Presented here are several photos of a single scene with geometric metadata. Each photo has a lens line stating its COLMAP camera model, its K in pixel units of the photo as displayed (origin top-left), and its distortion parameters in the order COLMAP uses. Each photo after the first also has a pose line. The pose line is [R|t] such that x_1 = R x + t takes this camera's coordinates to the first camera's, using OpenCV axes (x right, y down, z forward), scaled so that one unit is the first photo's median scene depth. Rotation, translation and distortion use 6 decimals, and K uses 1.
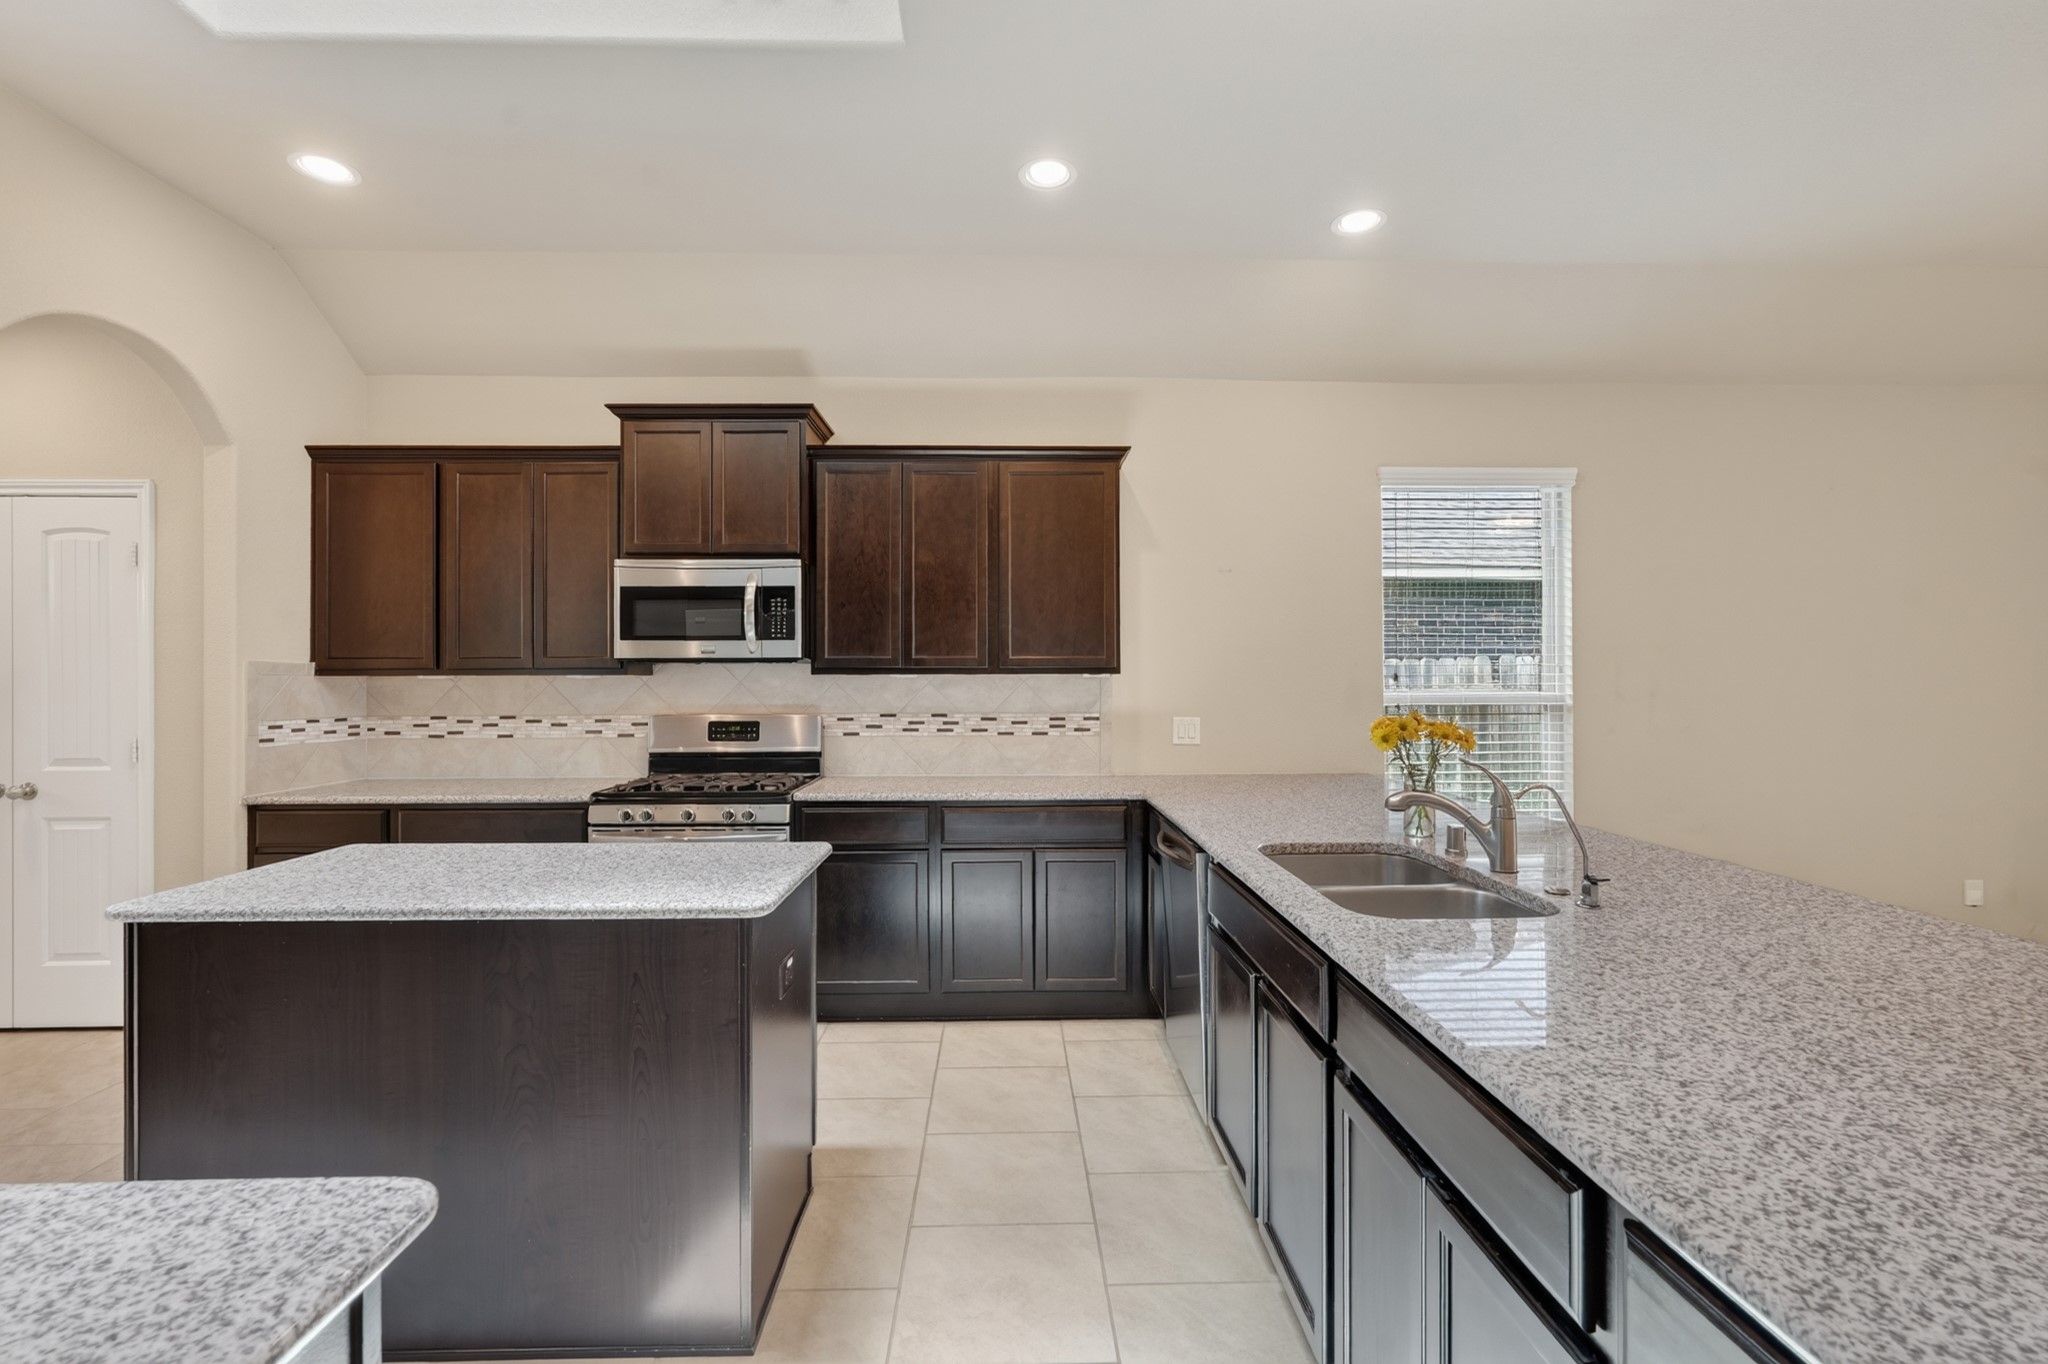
lens RADIAL K [[907.8, 0, 1020.6], [0, 907.8, 681.2], [0, 0, 1]] dist [-0.009620, 0.005214]
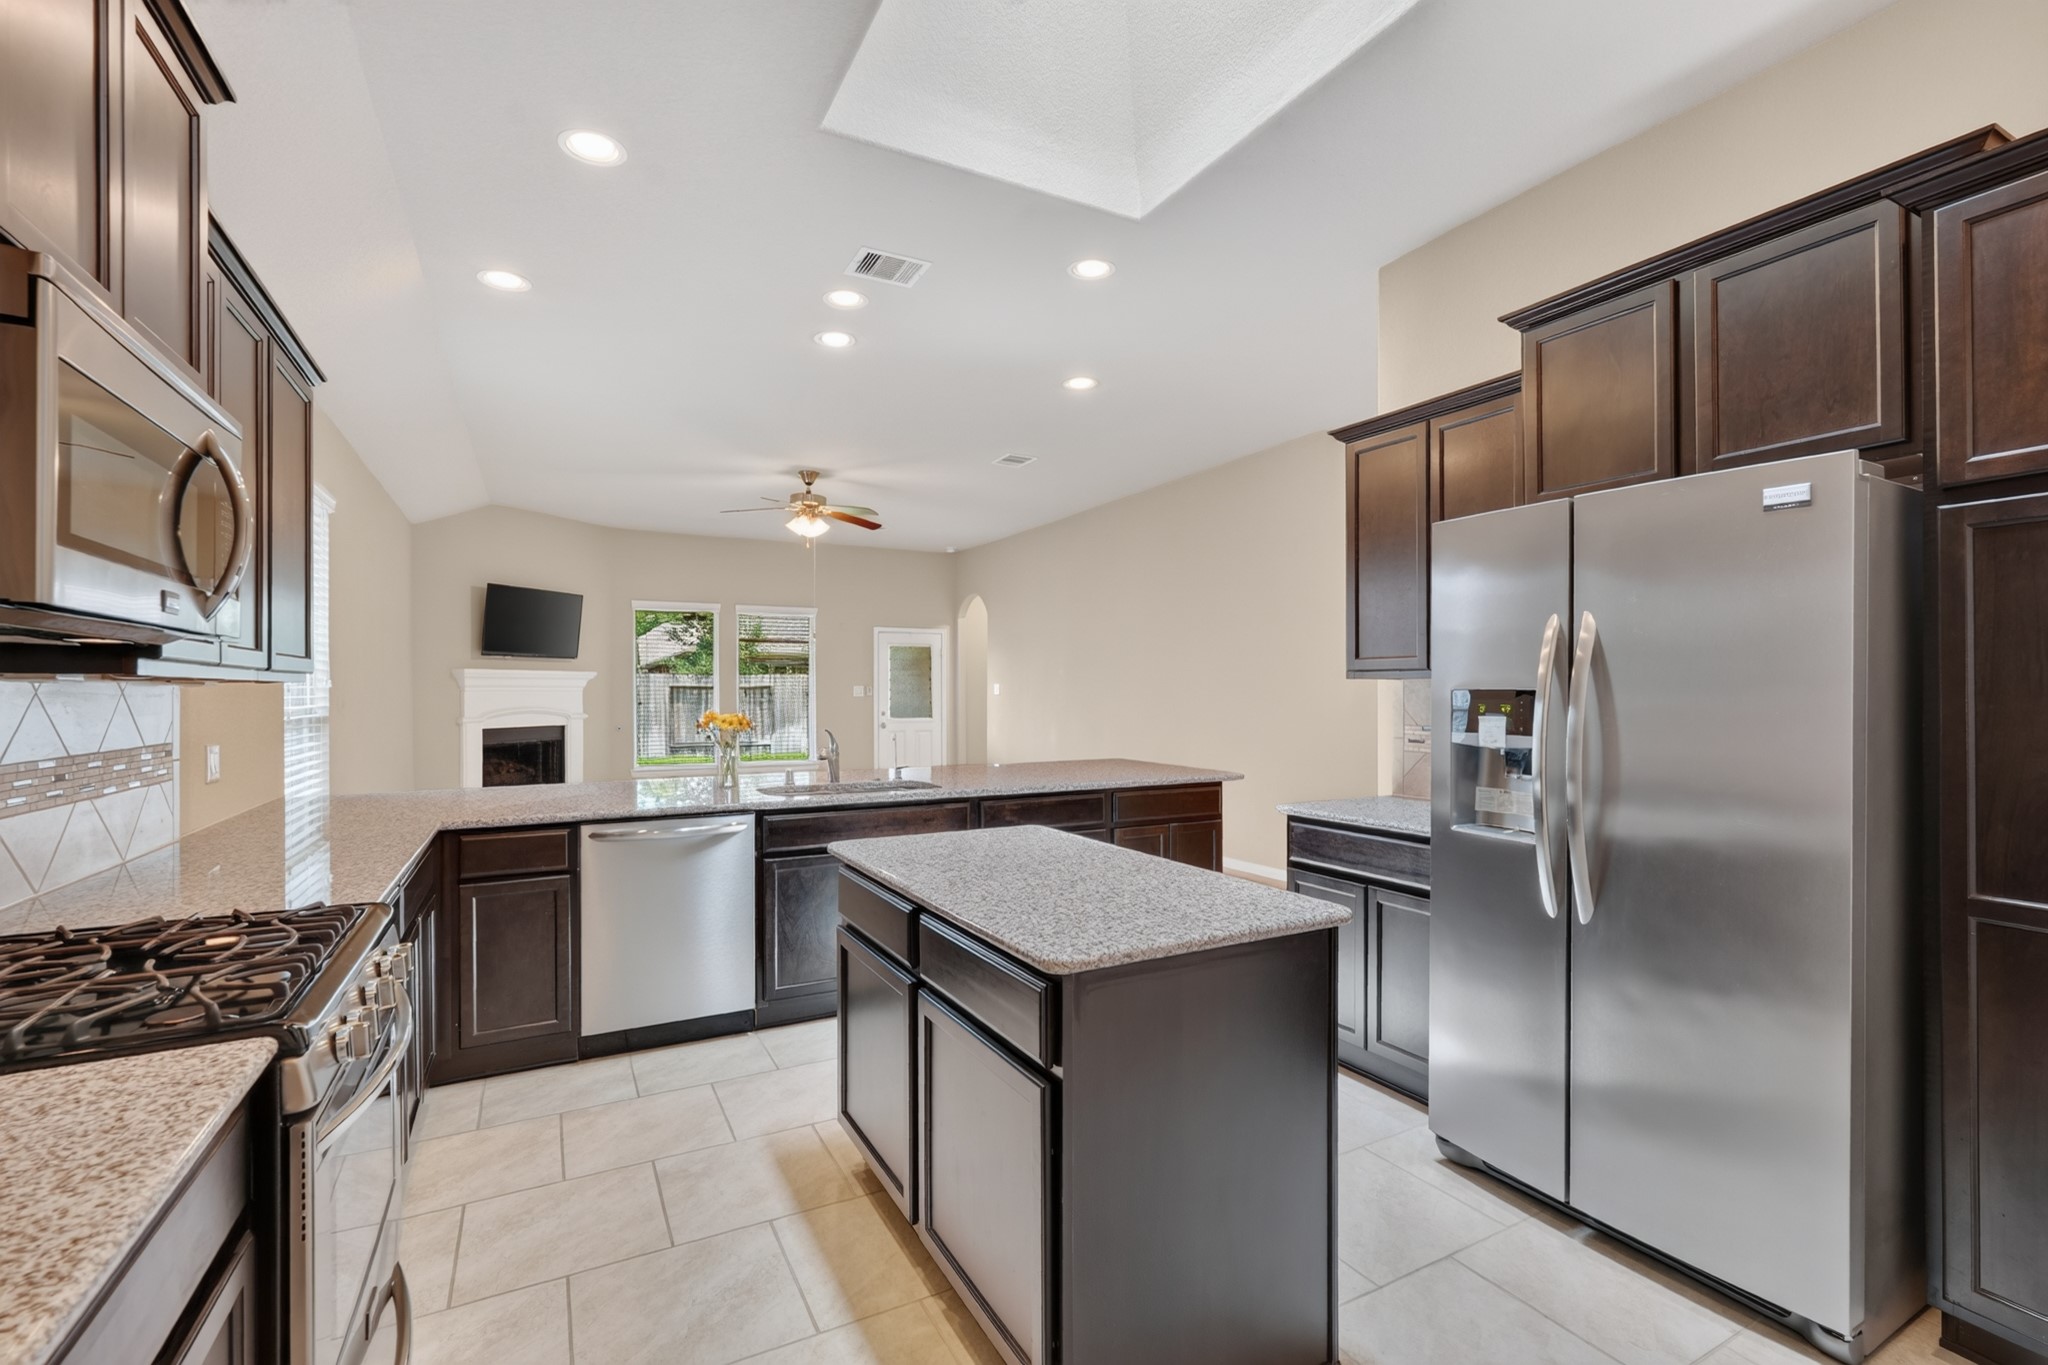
lens RADIAL K [[907.8, 0, 1027.9], [0, 907.8, 693.0], [0, 0, 1]] dist [-0.009620, 0.005214]
pose [[-0.457459, 0.000535, 0.889231, -0.791177], [0.006466, 0.999975, 0.002725, 0.001426], [-0.889207, 0.006996, -0.457451, 0.813692]]
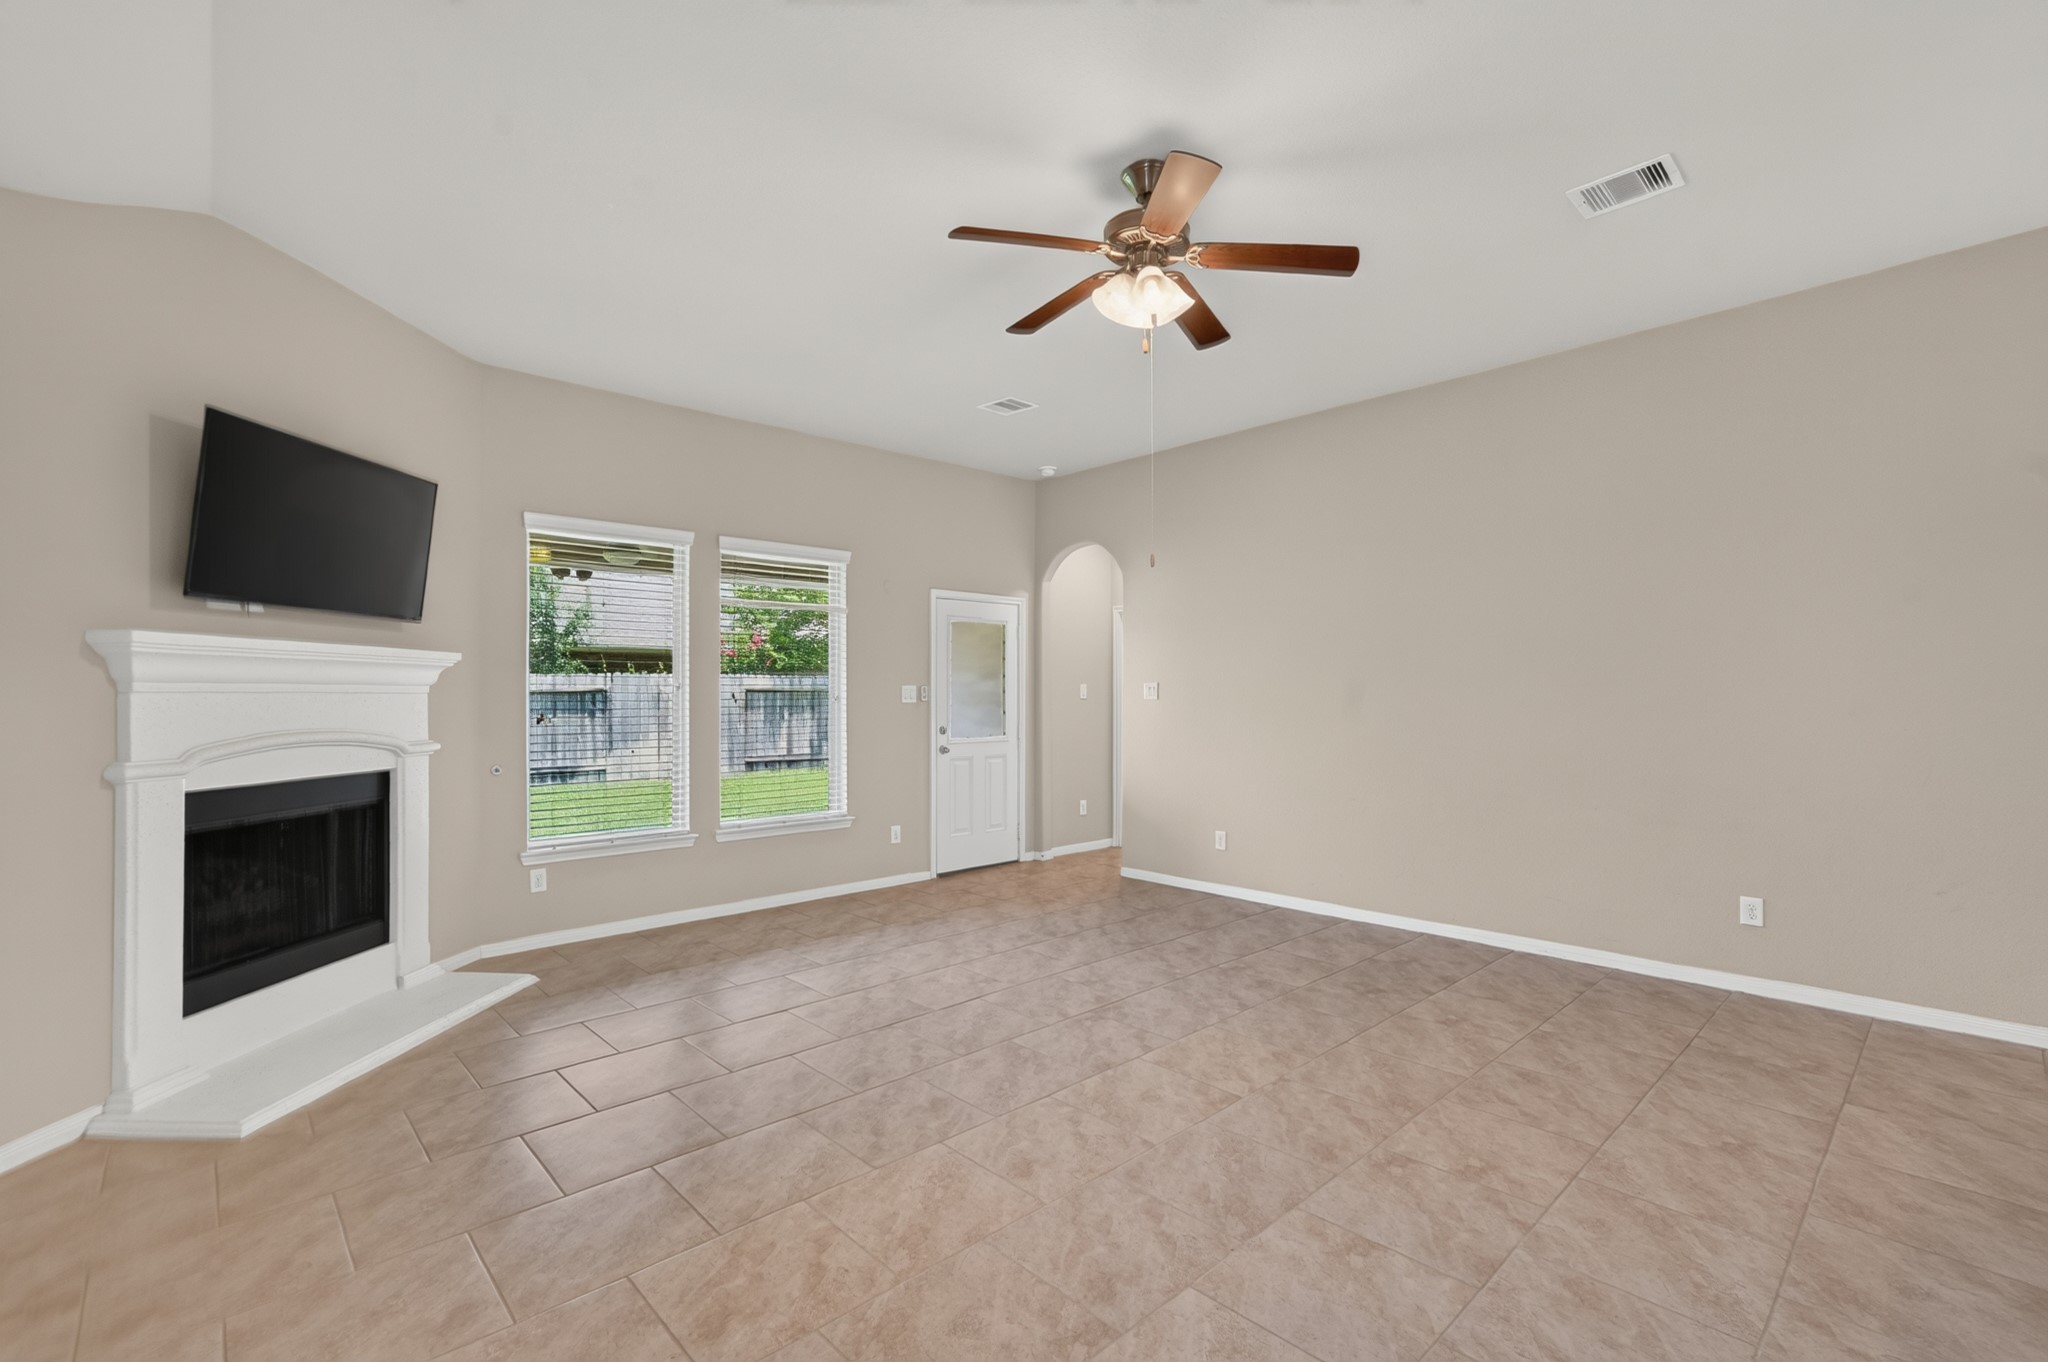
lens RADIAL K [[907.8, 0, 1028.0], [0, 907.8, 685.0], [0, 0, 1]] dist [-0.009620, 0.005214]
pose [[-0.671999, 0.013923, 0.740421, 0.536002], [0.008697, 0.999903, -0.010909, 0.003525], [-0.740501, -0.000891, -0.672055, 0.959787]]
